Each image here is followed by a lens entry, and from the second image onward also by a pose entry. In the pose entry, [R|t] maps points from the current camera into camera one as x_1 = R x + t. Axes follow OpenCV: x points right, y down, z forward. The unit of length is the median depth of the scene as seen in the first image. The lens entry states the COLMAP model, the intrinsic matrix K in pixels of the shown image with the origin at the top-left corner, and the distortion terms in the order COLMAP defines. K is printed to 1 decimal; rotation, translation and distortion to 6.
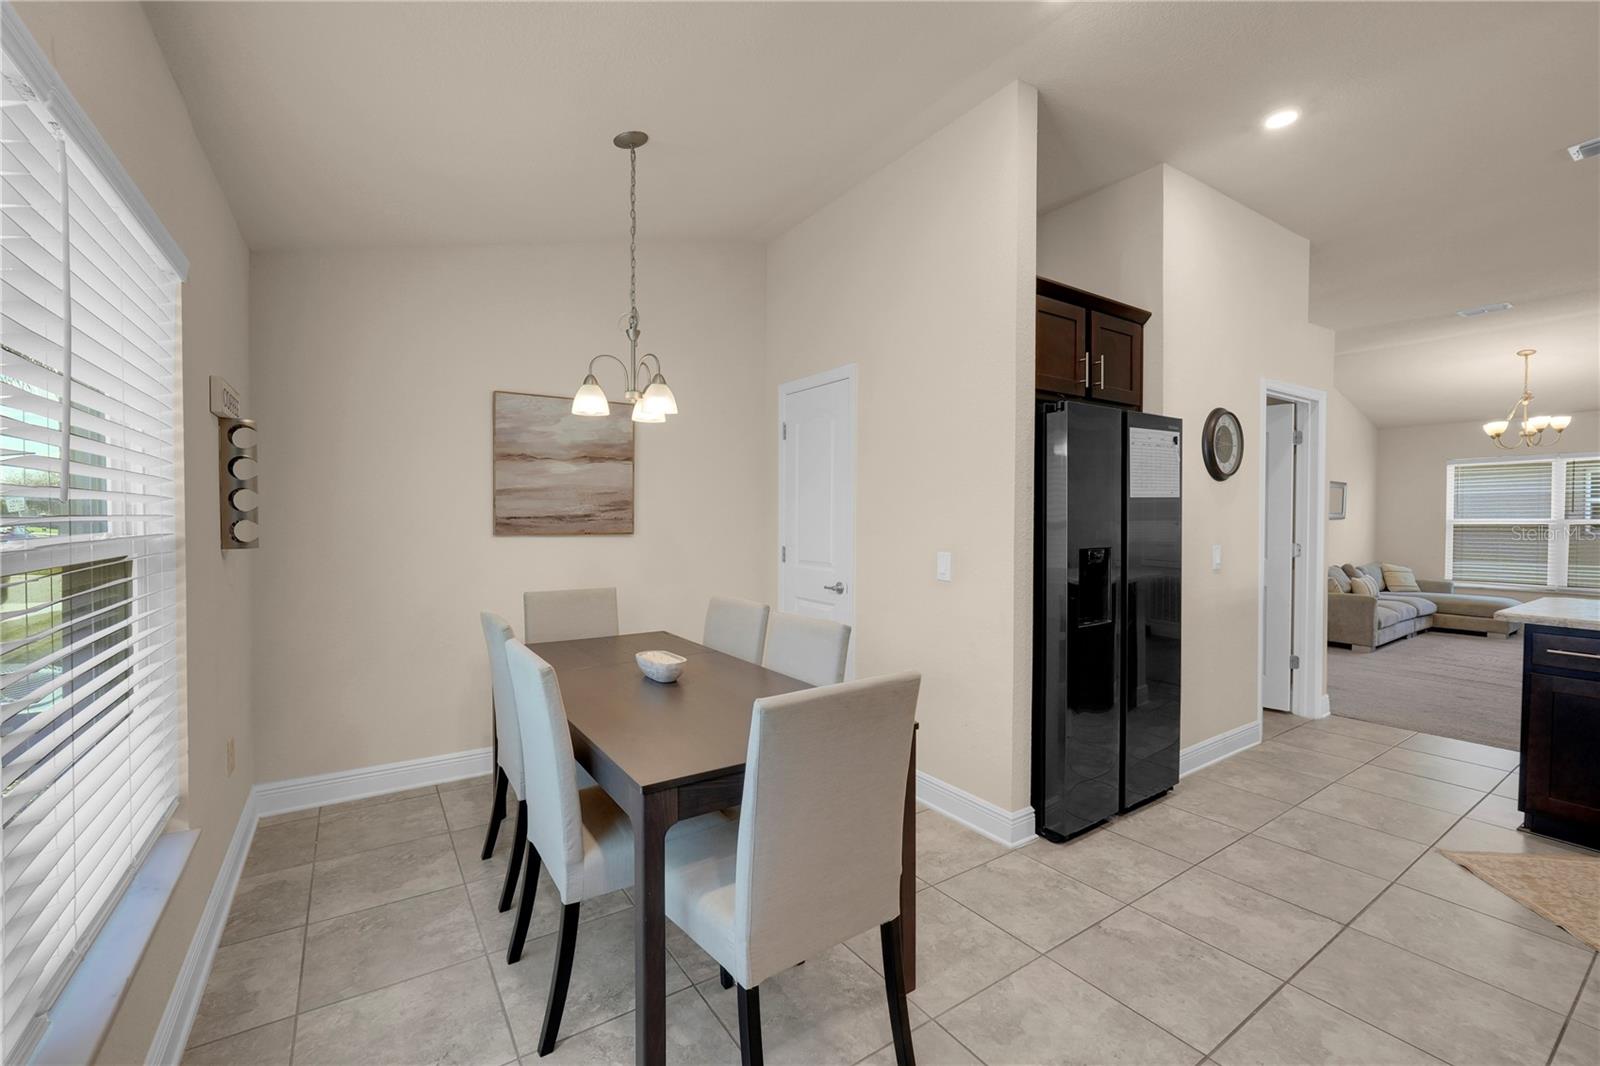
lens RADIAL K [[666.6, 0, 791.1], [0, 666.6, 531.3], [0, 0, 1]] dist [-0.000760, -0.000109]
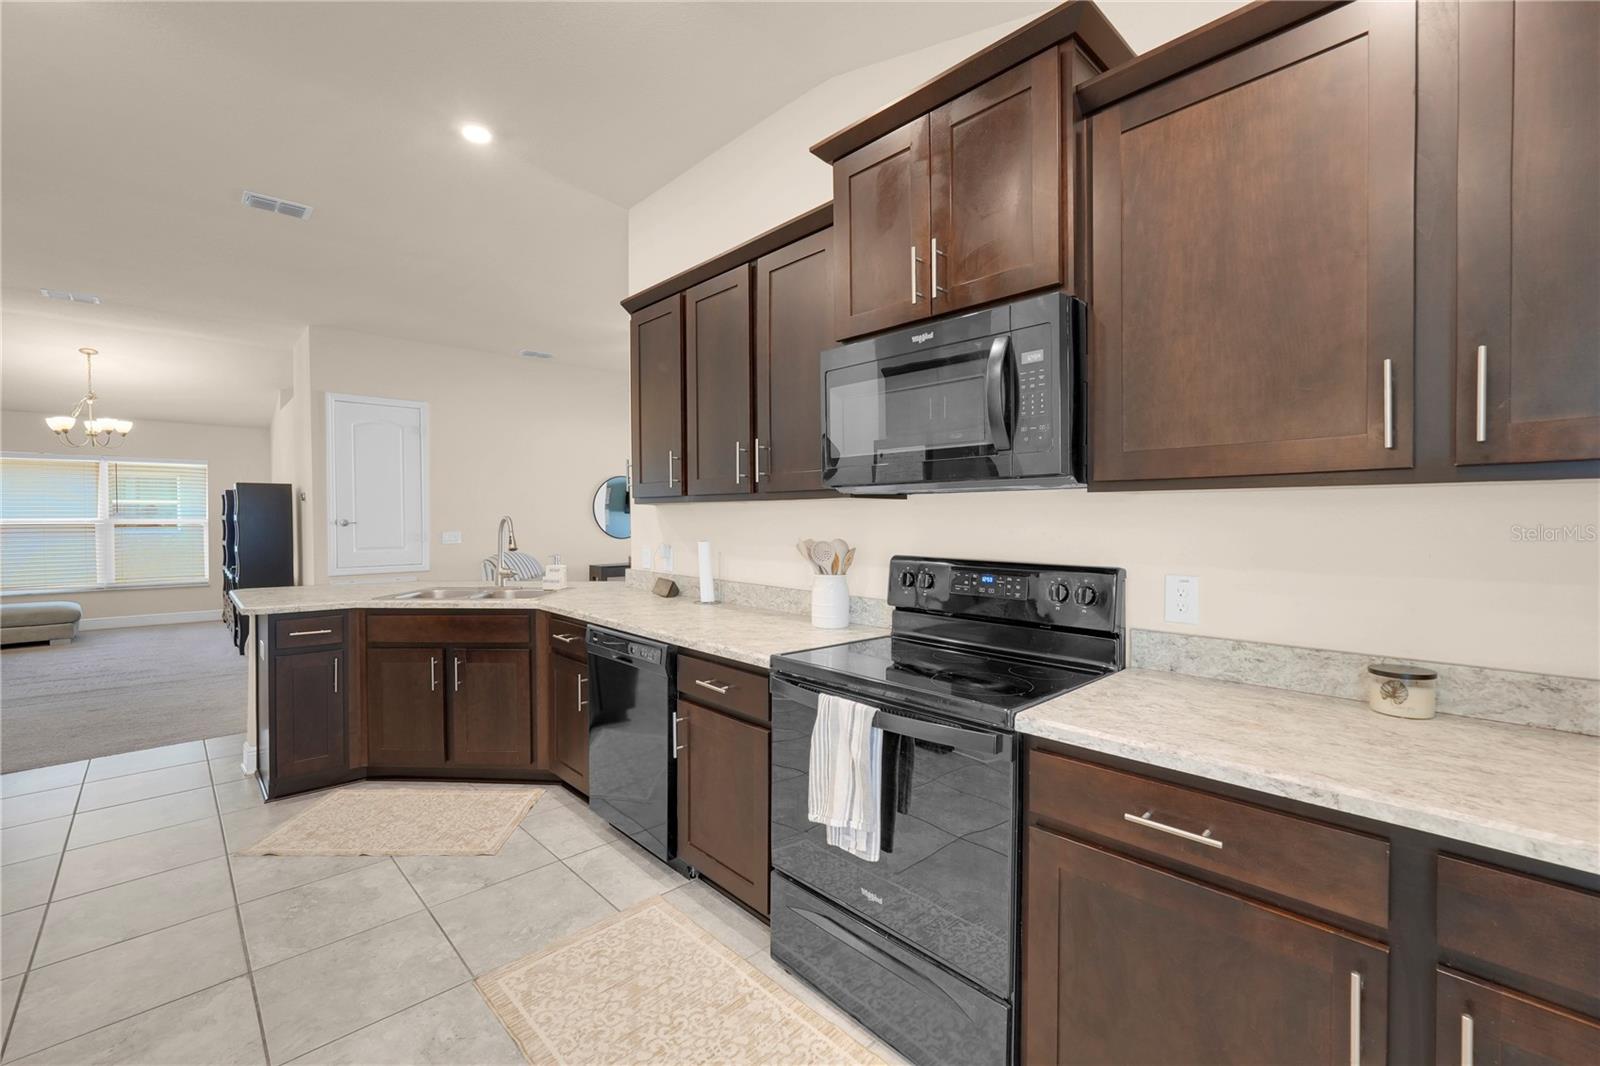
lens RADIAL K [[666.6, 0, 791.1], [0, 666.6, 531.3], [0, 0, 1]] dist [-0.000760, -0.000109]
pose [[-0.166363, -0.022485, 0.985808, -0.055616], [0.021842, 0.999411, 0.026482, -0.003975], [-0.985823, 0.025937, -0.165774, 0.142654]]
